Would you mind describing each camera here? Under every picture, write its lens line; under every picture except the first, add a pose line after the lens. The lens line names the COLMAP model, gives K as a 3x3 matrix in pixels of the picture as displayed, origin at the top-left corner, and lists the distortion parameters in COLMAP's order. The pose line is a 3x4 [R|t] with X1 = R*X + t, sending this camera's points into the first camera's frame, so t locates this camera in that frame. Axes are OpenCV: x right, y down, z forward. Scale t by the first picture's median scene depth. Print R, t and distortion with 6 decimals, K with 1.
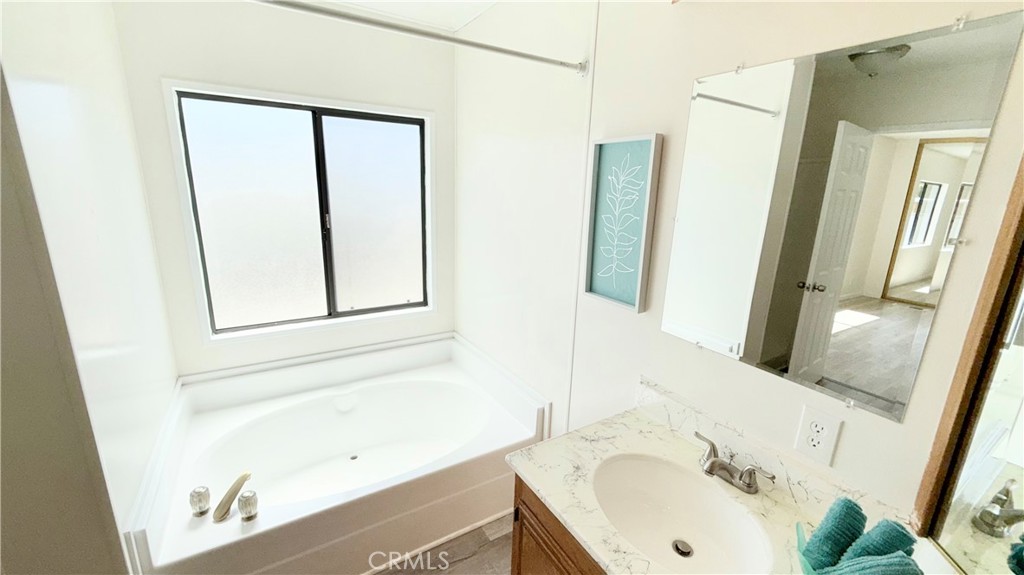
lens RADIAL K [[408.4, 0, 509.1], [0, 408.4, 285.6], [0, 0, 1]] dist [-0.000583, 0.000378]
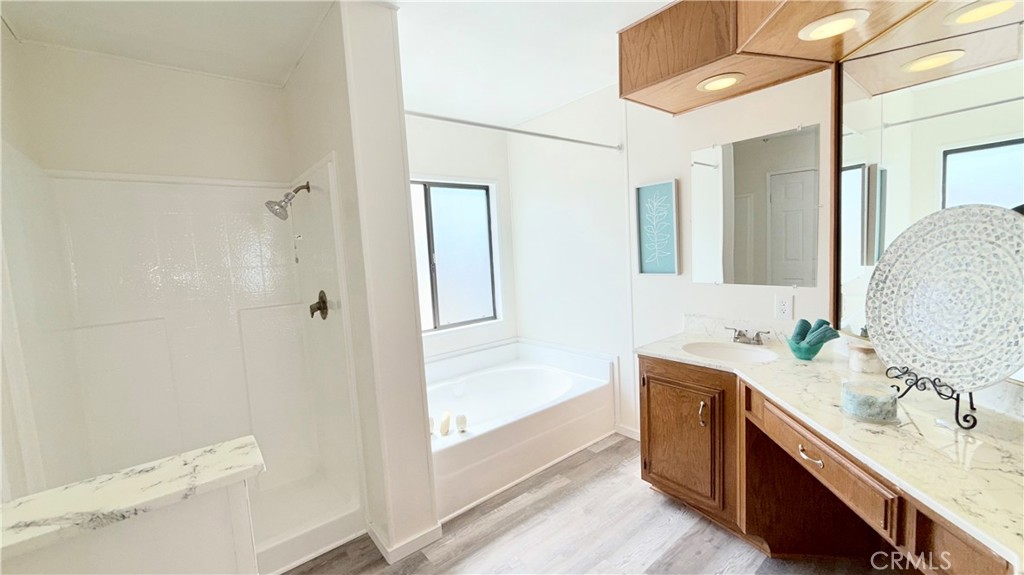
lens RADIAL K [[408.4, 0, 509.5], [0, 408.4, 285.1], [0, 0, 1]] dist [-0.000583, 0.000378]
pose [[0.987084, -0.098722, 0.126171, -0.582146], [0.117037, 0.982169, -0.147129, 0.260364], [-0.109396, 0.159996, 0.981037, -0.603220]]
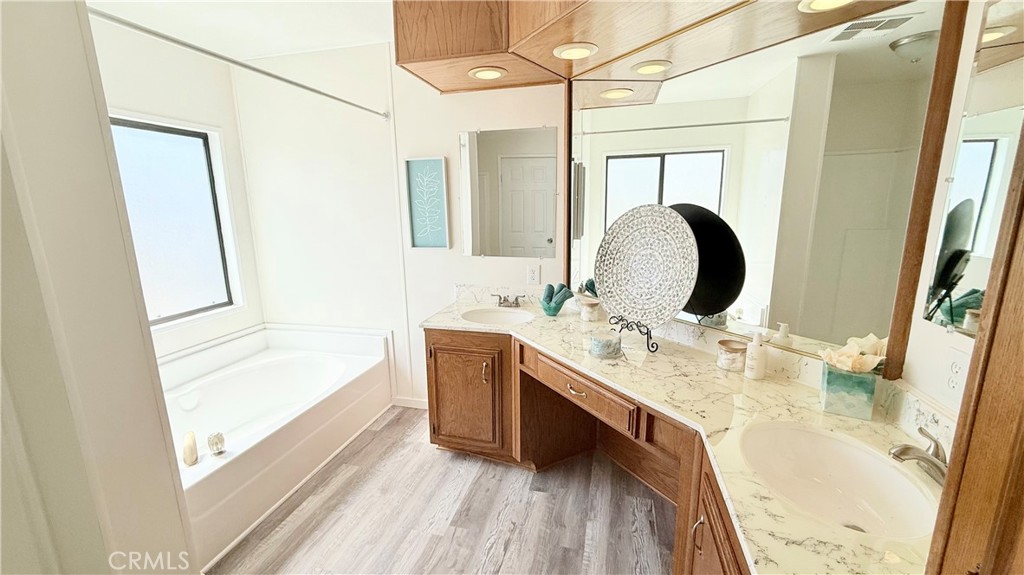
lens RADIAL K [[408.4, 0, 510.1], [0, 408.4, 285.2], [0, 0, 1]] dist [-0.000583, 0.000378]
pose [[0.718389, -0.176976, 0.672753, -0.720977], [0.203848, 0.978199, 0.039652, 0.194528], [-0.665104, 0.108654, 0.738804, -0.525861]]
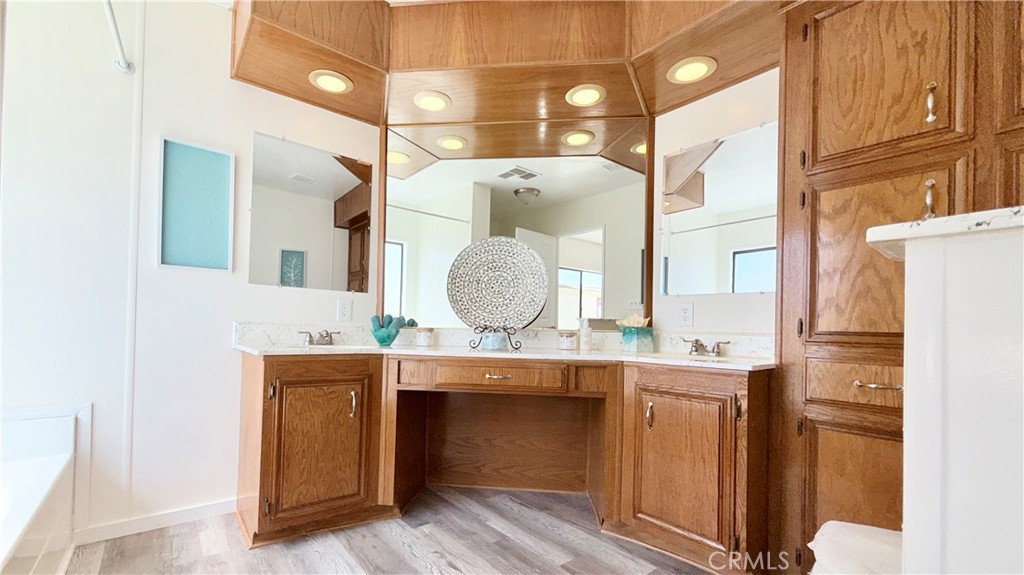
lens RADIAL K [[408.4, 0, 492.7], [0, 408.4, 325.9], [0, 0, 1]] dist [-0.000583, 0.000378]
pose [[-0.125462, -0.021386, 0.991868, -1.097053], [0.214149, 0.975615, 0.048123, 0.339433], [-0.968710, 0.218445, -0.117823, 0.305329]]
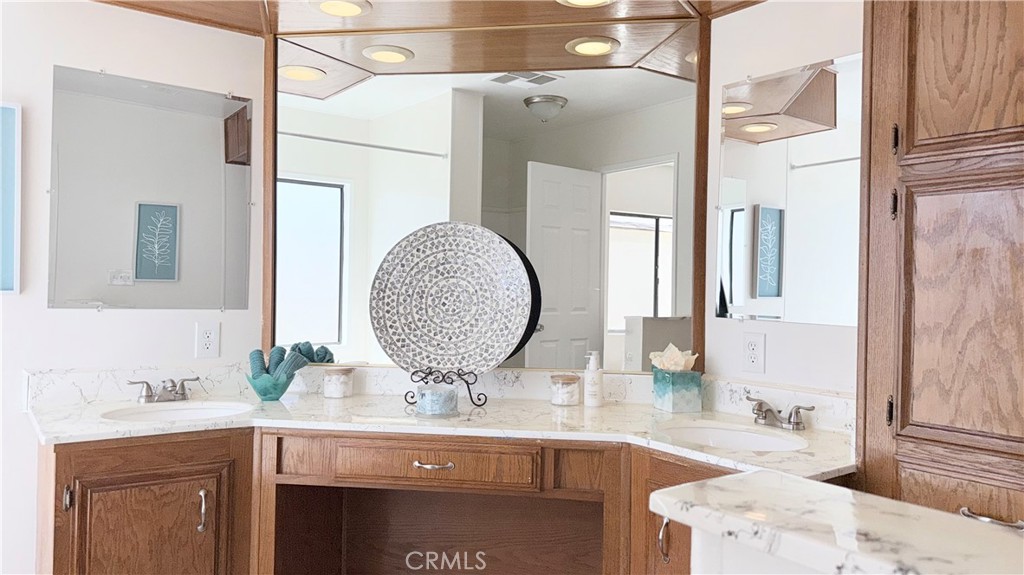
lens RADIAL K [[716.2, 0, 514.8], [0, 716.2, 289.7], [0, 0, 1]] dist [0.060380, -0.076774]
pose [[-0.086858, -0.034231, 0.995632, -1.238370], [0.220075, 0.974059, 0.052688, 0.193094], [-0.971608, 0.223690, -0.077071, 0.062862]]
